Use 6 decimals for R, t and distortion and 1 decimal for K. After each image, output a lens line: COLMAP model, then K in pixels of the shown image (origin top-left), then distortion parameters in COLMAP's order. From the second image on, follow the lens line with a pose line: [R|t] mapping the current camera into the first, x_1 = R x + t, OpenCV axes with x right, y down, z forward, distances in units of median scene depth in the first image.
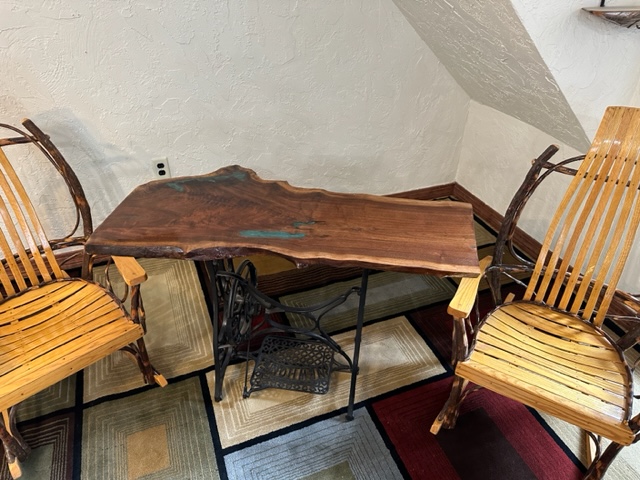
lens RADIAL K [[445.6, 0, 326.6], [0, 445.6, 241.0], [0, 0, 1]] dist [0.159561, -0.288240]
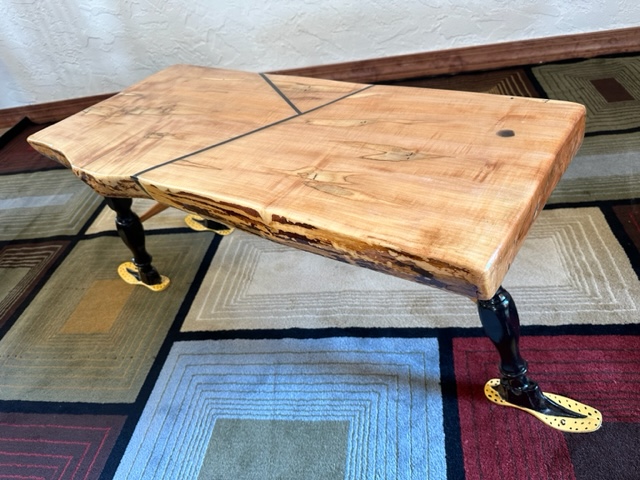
lens RADIAL K [[464.7, 0, 328.0], [0, 464.7, 228.6], [0, 0, 1]] dist [0.040131, -0.074570]
pose [[0.857574, 0.162640, -0.487971, 0.156199], [-0.116931, 0.985498, 0.122966, 0.146614], [0.500893, -0.048394, 0.864155, 0.375733]]
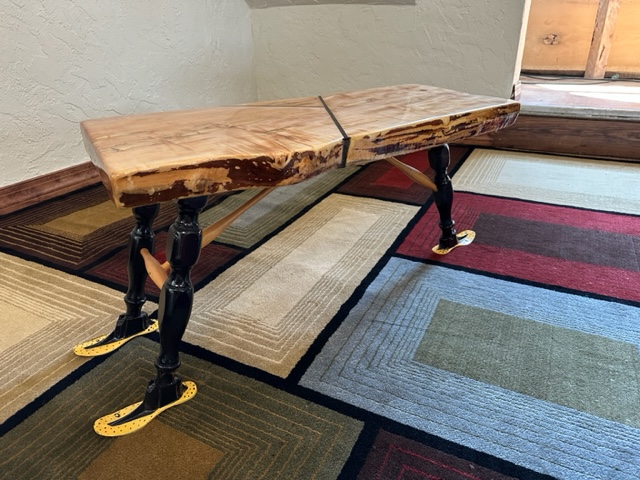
lens RADIAL K [[452.9, 0, 323.0], [0, 452.9, 240.1], [0, 0, 1]] dist [0.032023, -0.048374]
pose [[0.749612, -0.321898, 0.578328, -0.302886], [0.405725, 0.913832, -0.017250, 0.227078], [-0.522942, 0.247573, 0.815622, 0.340329]]
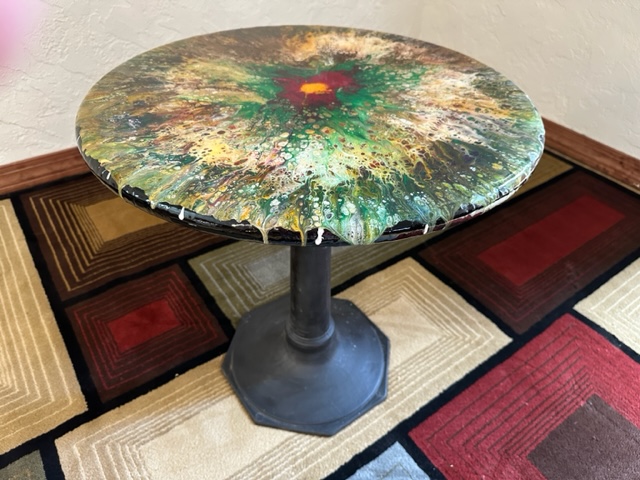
lens RADIAL K [[457.7, 0, 320.1], [0, 457.7, 241.8], [0, 0, 1]] dist [0.019148, -0.054885]
pose [[0.972453, -0.146698, 0.181149, -0.043720], [0.126428, 0.984832, 0.118836, 0.054780], [-0.195835, -0.092660, 0.976249, 0.398940]]
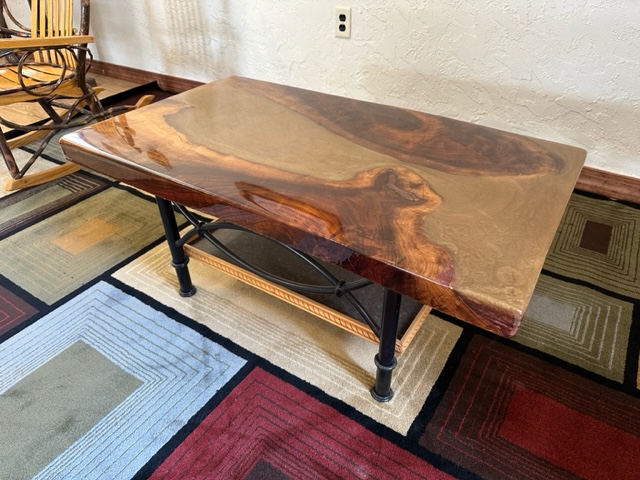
lens RADIAL K [[461.7, 0, 323.7], [0, 461.7, 230.6], [0, 0, 1]] dist [0.037145, -0.056401]
pose [[0.572925, 0.436636, -0.693618, 0.367031], [-0.453556, 0.873793, 0.175423, 0.041652], [0.682674, 0.214091, 0.698657, 0.442203]]
